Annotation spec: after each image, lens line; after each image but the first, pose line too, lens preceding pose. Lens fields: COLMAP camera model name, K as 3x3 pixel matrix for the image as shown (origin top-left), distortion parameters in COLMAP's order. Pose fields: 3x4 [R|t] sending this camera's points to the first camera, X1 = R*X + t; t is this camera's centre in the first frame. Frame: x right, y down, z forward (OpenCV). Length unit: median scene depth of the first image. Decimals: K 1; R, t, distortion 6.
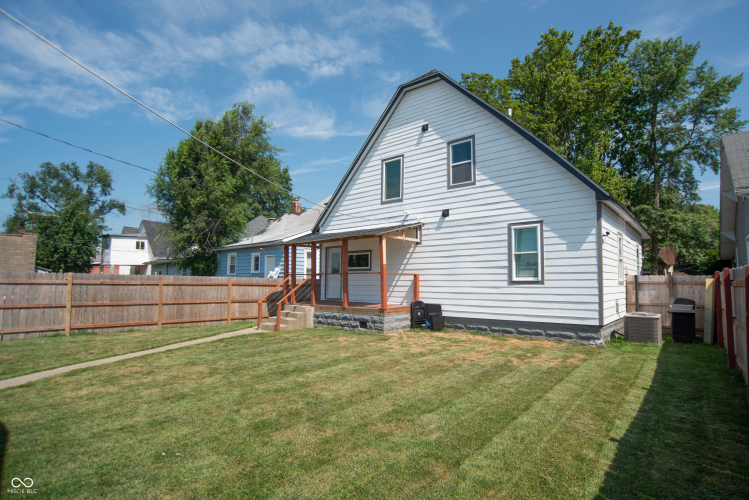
lens RADIAL K [[386.4, 0, 384.2], [0, 386.4, 257.0], [0, 0, 1]] dist [-0.105861, 0.051028]
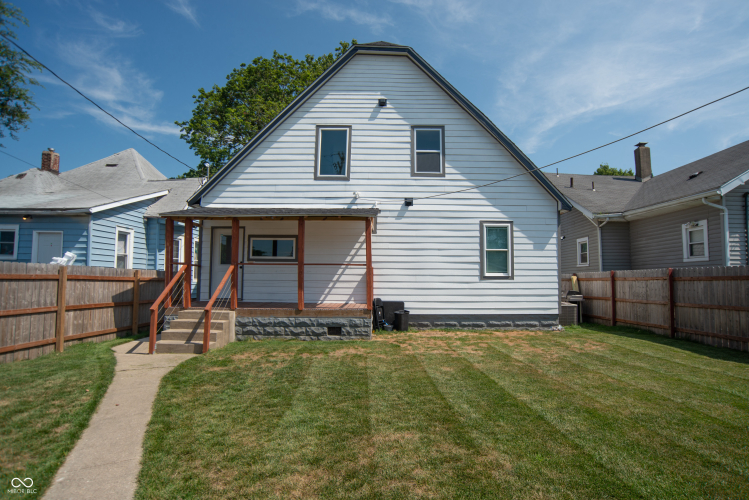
lens RADIAL K [[386.4, 0, 384.2], [0, 386.4, 257.0], [0, 0, 1]] dist [-0.105861, 0.051028]
pose [[0.749932, 0.041896, 0.660187, -0.481193], [-0.047704, 0.998819, -0.009197, 0.028402], [-0.659793, -0.024597, 0.751045, 0.343116]]
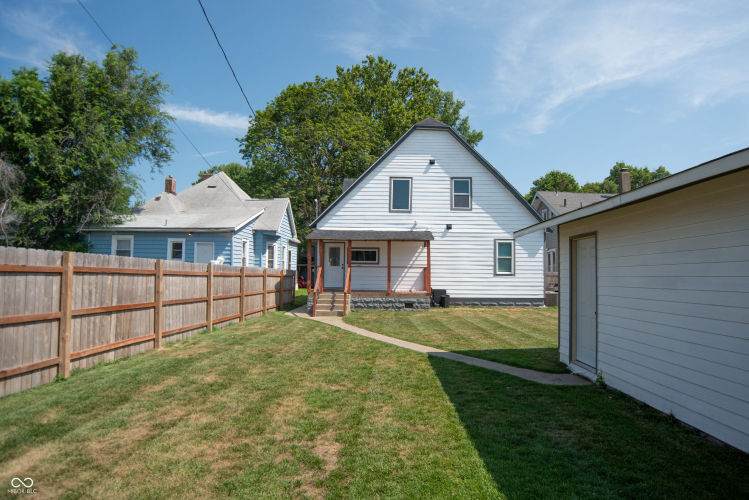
lens RADIAL K [[414.9, 0, 383.2], [0, 414.9, 256.4], [0, 0, 1]] dist [-0.107823, 0.057987]
pose [[0.768303, 0.031631, 0.639305, -1.016615], [-0.050642, 0.998651, 0.011449, -0.007572], [-0.638080, -0.041172, 0.768868, -0.044581]]
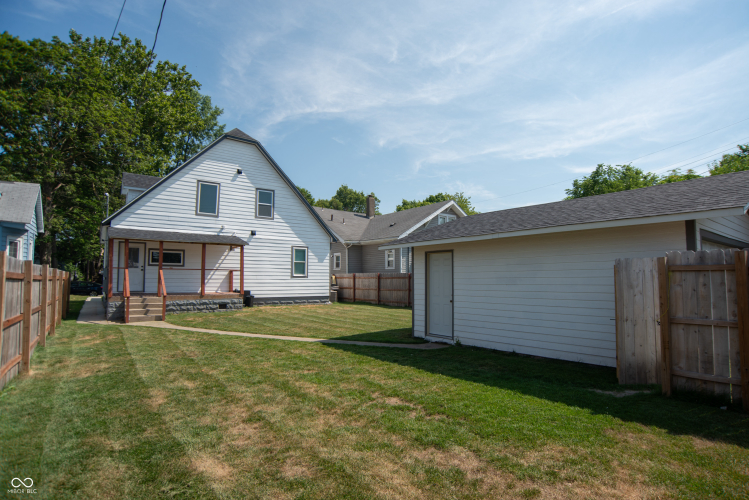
lens RADIAL K [[386.4, 0, 384.2], [0, 386.4, 257.0], [0, 0, 1]] dist [-0.105861, 0.051028]
pose [[0.196959, 0.049366, 0.979168, -1.260190], [-0.068595, 0.996978, -0.036466, 0.005298], [-0.978009, -0.059984, 0.199750, 0.151667]]
